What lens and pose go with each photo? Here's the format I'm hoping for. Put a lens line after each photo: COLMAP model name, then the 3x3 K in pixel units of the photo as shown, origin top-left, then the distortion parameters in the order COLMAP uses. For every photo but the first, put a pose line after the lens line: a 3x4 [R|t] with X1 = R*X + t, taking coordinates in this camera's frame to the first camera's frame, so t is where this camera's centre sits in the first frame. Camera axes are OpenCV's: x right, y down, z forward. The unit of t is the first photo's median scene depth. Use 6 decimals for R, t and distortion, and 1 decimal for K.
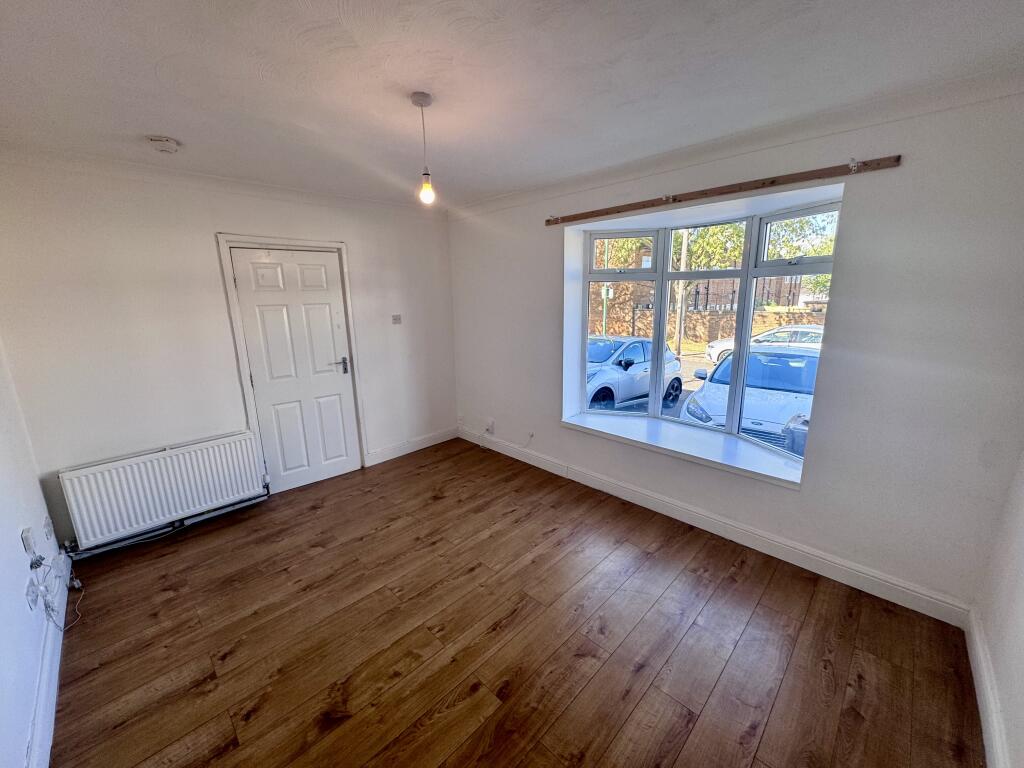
lens RADIAL K [[406.1, 0, 512.0], [0, 406.1, 384.0], [0, 0, 1]] dist [-0.003356, -0.000131]
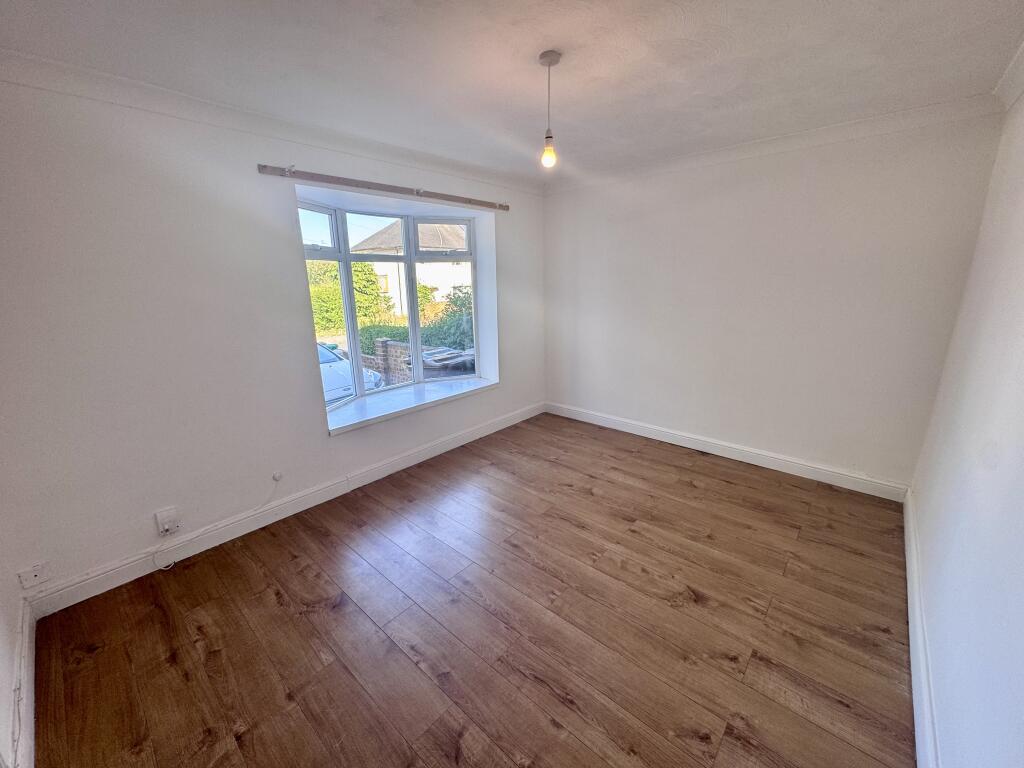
lens RADIAL K [[406.1, 0, 512.0], [0, 406.1, 384.0], [0, 0, 1]] dist [-0.003356, -0.000131]
pose [[-0.058597, -0.236885, 0.969769, -1.214931], [0.234091, 0.941092, 0.244025, -0.198701], [-0.970447, 0.241313, 0.000307, 1.145834]]
